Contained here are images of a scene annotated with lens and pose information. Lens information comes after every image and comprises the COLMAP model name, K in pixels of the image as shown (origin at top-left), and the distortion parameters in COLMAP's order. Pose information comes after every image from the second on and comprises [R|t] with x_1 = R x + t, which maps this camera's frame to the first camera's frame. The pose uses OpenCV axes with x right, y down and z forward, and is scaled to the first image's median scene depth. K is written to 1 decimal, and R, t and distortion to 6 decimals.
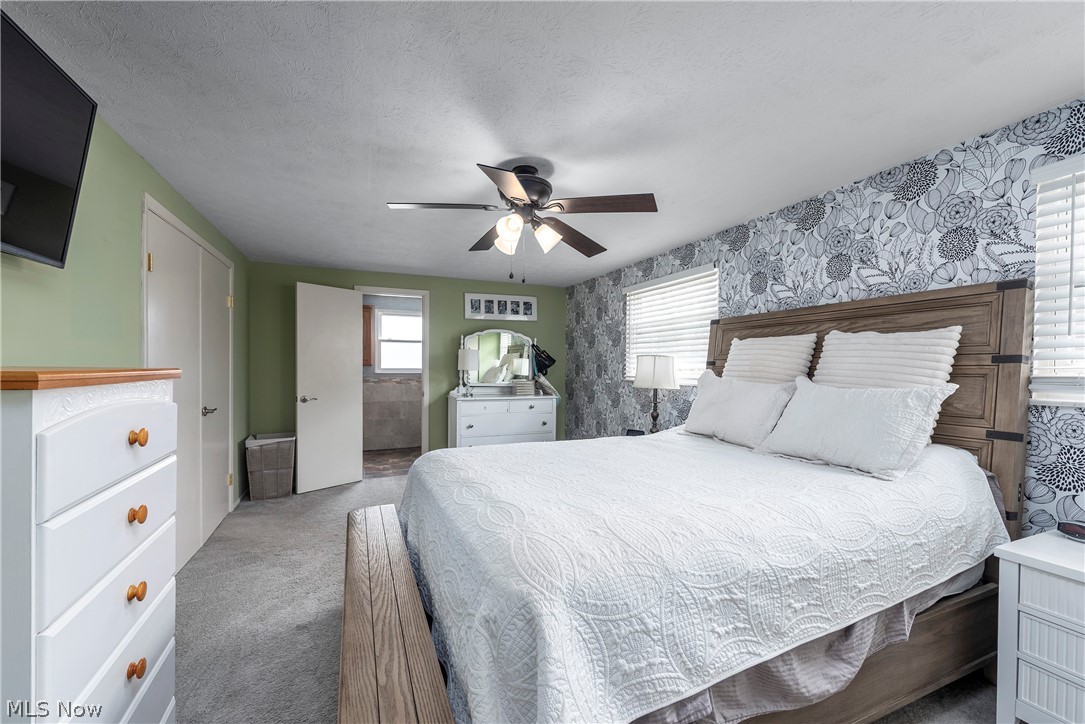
lens RADIAL K [[424.1, 0, 536.7], [0, 424.1, 370.2], [0, 0, 1]] dist [0.003646, -0.000920]
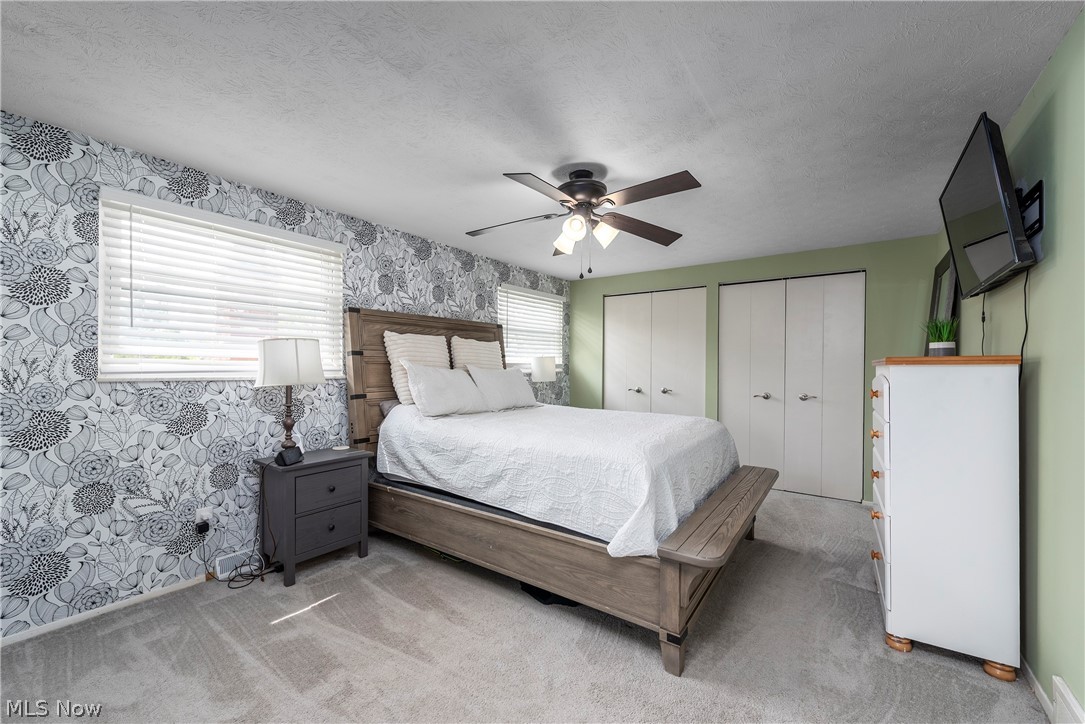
lens RADIAL K [[424.1, 0, 540.7], [0, 424.1, 365.1], [0, 0, 1]] dist [0.003646, -0.000920]
pose [[-0.518295, -0.003024, 0.855197, -0.650199], [0.004234, 0.999972, 0.006102, 0.006788], [-0.855192, 0.006784, -0.518267, 1.202867]]
